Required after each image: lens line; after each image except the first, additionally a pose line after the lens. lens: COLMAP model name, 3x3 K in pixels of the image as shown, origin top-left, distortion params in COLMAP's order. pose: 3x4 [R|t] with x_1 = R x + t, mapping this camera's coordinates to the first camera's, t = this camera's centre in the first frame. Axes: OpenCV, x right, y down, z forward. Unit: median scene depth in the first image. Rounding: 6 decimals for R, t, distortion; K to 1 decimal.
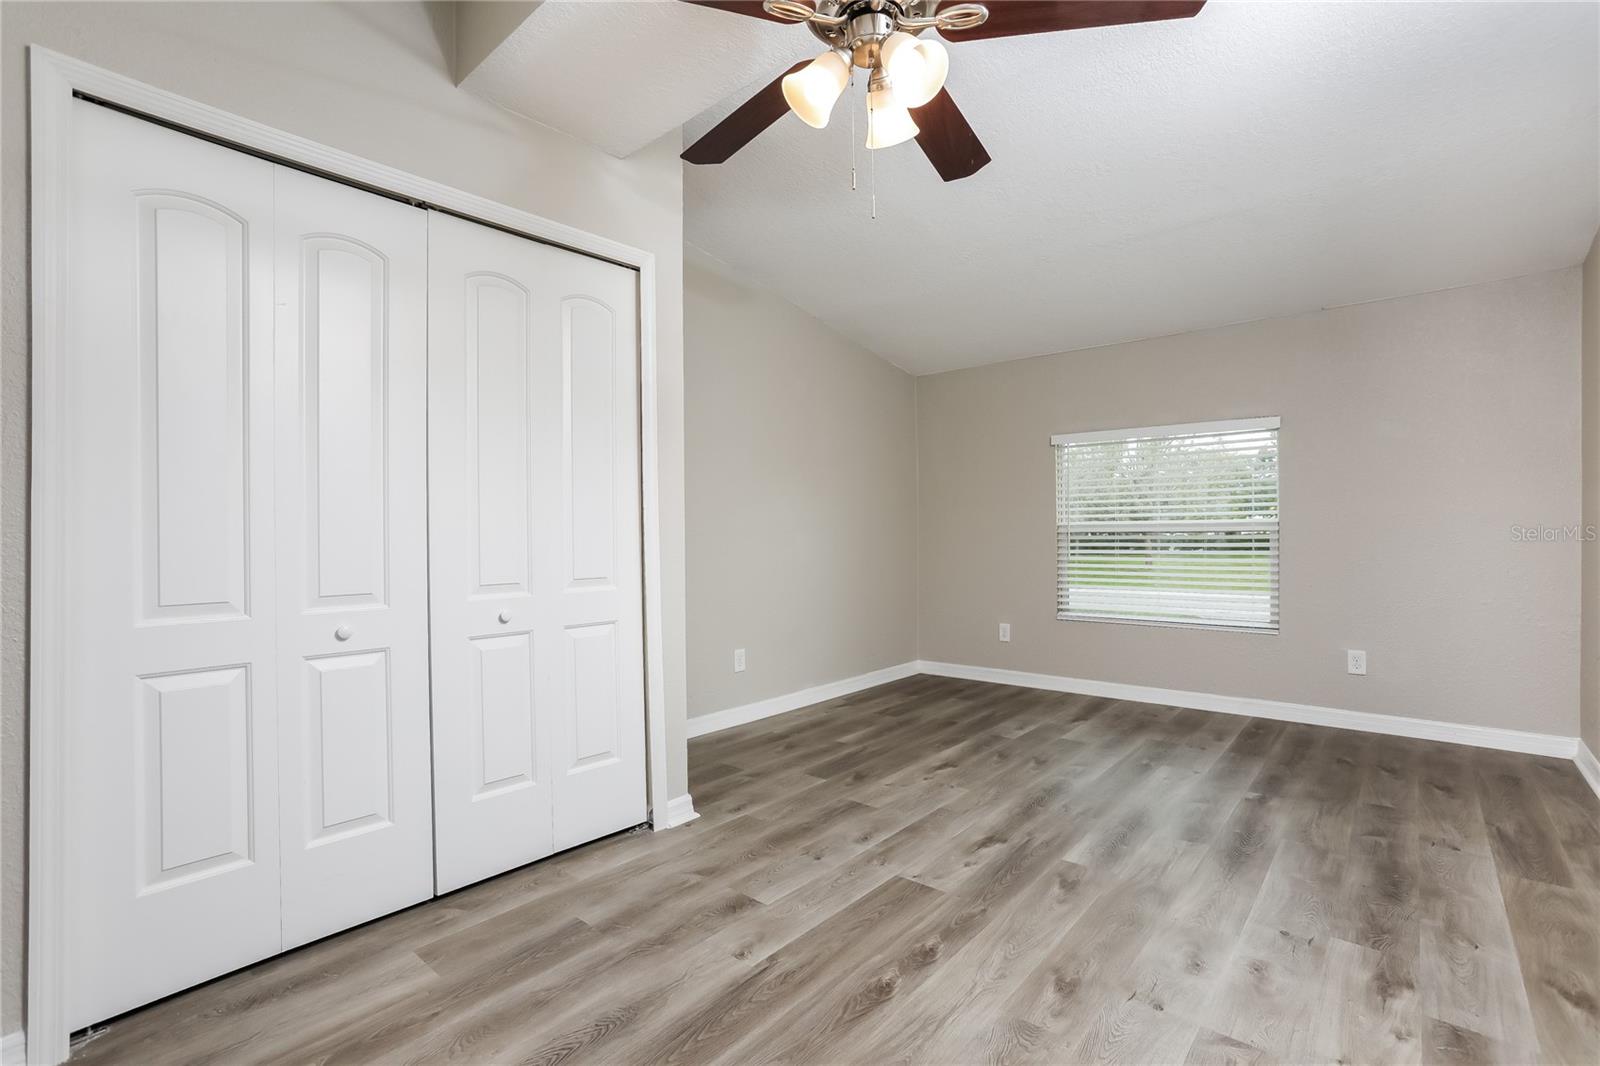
lens RADIAL K [[719.2, 0, 802.5], [0, 719.2, 533.8], [0, 0, 1]] dist [-0.046355, 0.019252]
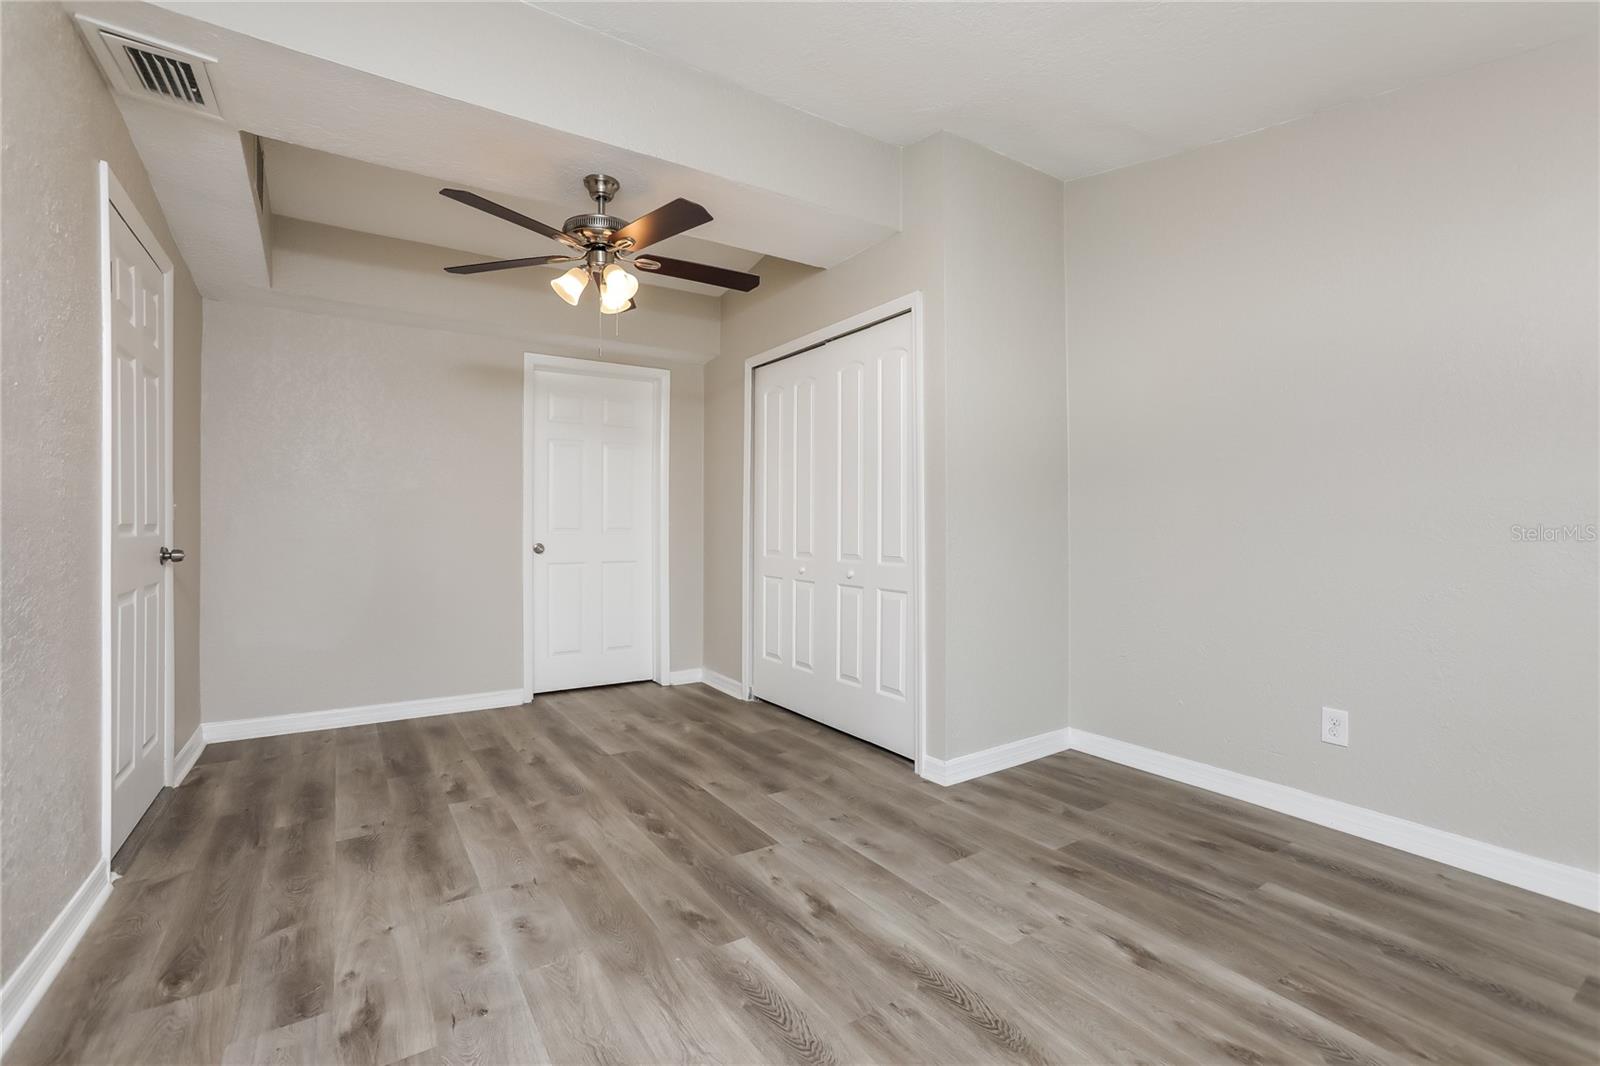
lens RADIAL K [[719.2, 0, 802.5], [0, 719.2, 533.8], [0, 0, 1]] dist [-0.046355, 0.019252]
pose [[-0.272366, 0.018496, -0.962016, 1.103677], [0.001049, 0.999820, 0.018926, -0.003795], [0.962193, 0.004146, -0.272336, 1.278081]]
